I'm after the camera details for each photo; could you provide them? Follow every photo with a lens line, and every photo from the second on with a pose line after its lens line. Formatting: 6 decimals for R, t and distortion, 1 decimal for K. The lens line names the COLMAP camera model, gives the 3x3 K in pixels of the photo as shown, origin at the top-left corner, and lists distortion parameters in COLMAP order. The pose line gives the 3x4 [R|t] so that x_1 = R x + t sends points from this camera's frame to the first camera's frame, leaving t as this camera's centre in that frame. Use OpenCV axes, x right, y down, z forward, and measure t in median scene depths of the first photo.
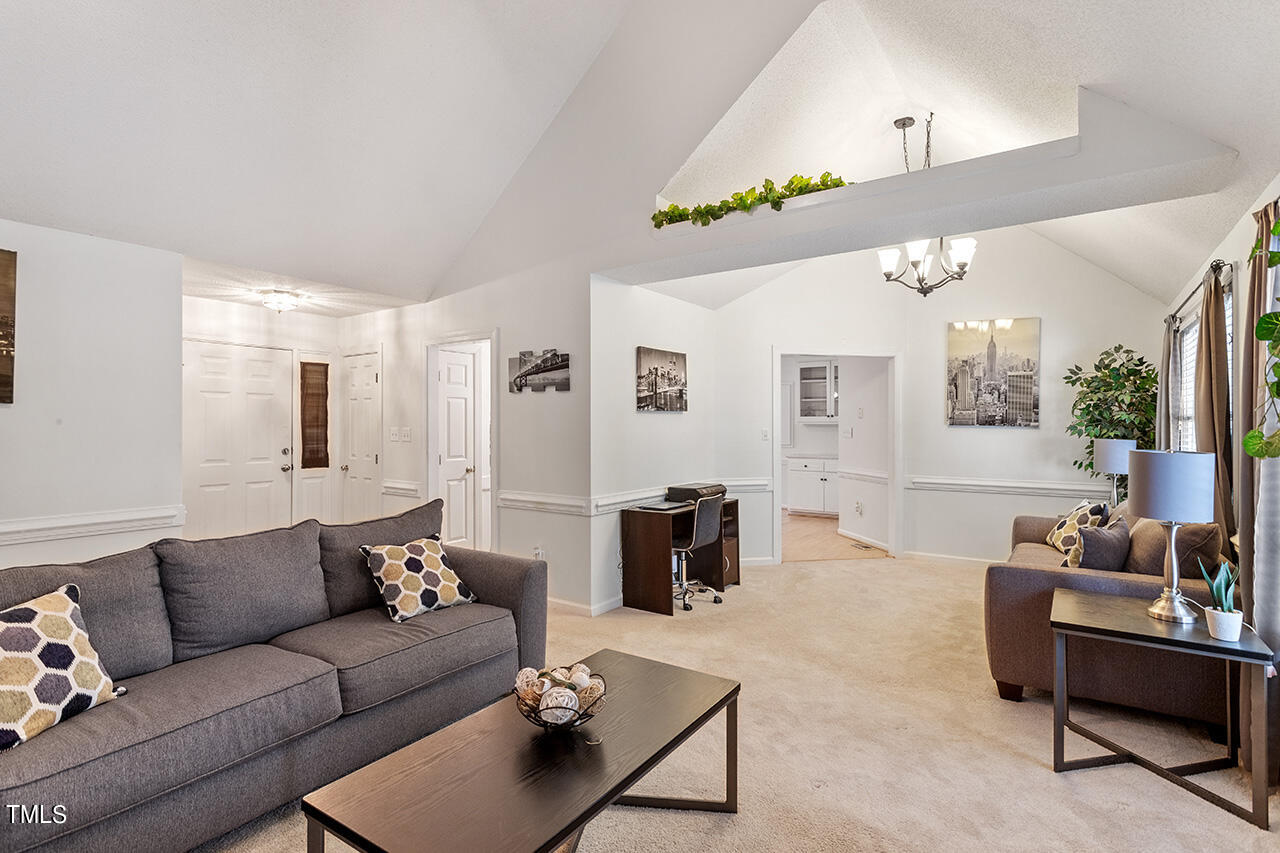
lens RADIAL K [[611.5, 0, 648.8], [0, 611.5, 424.4], [0, 0, 1]] dist [-0.000992, 0.000652]
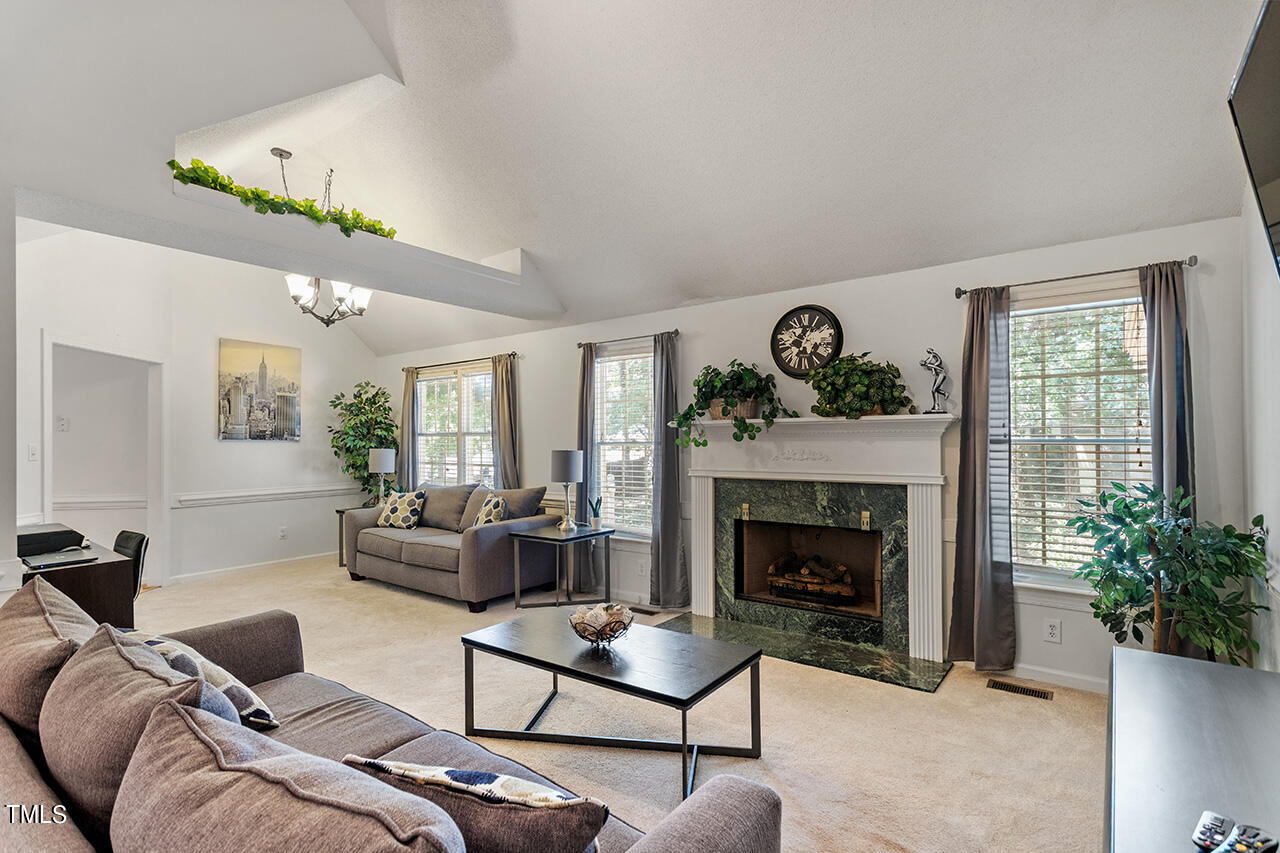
lens RADIAL K [[611.5, 0, 648.2], [0, 611.5, 433.0], [0, 0, 1]] dist [-0.000992, 0.000652]
pose [[0.035286, 0.010073, 0.999326, -0.745601], [0.003877, 0.999940, -0.010216, 0.005646], [-0.999370, 0.004235, 0.035245, 0.392181]]
